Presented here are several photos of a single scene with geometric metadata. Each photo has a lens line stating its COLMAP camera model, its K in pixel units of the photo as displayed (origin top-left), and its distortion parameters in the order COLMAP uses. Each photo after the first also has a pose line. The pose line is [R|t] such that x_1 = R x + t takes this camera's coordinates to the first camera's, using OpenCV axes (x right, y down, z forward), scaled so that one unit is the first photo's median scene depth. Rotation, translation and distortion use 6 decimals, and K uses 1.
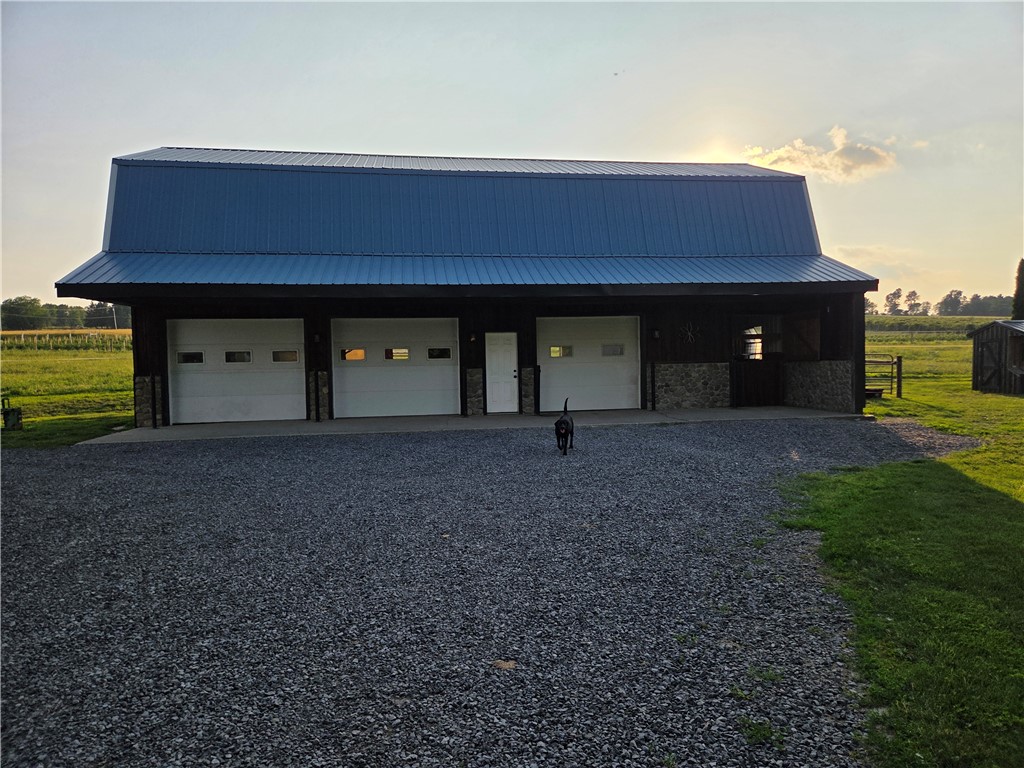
lens RADIAL K [[665.8, 0, 514.6], [0, 665.8, 381.5], [0, 0, 1]] dist [0.005984, 0.000071]
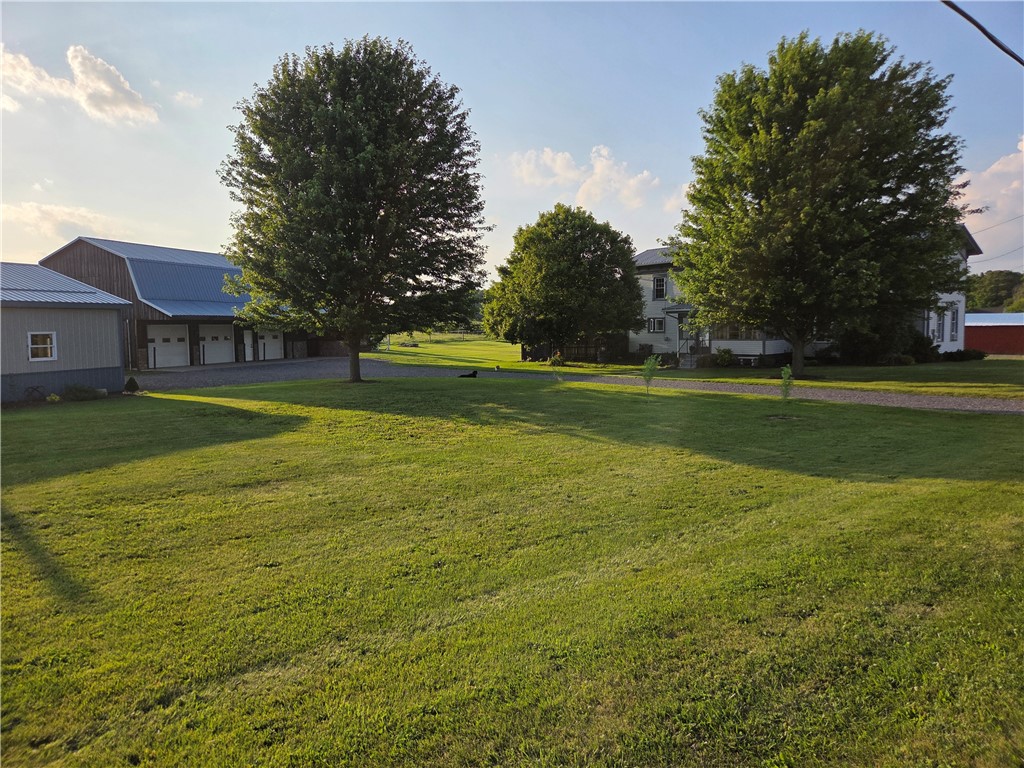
lens RADIAL K [[690.4, 0, 520.2], [0, 690.4, 381.6], [0, 0, 1]] dist [0.049178, -0.022606]
pose [[0.487721, -0.057178, 0.871125, -1.940337], [0.023316, 0.998350, 0.052475, 0.009626], [-0.872688, -0.005282, 0.488250, -1.330512]]
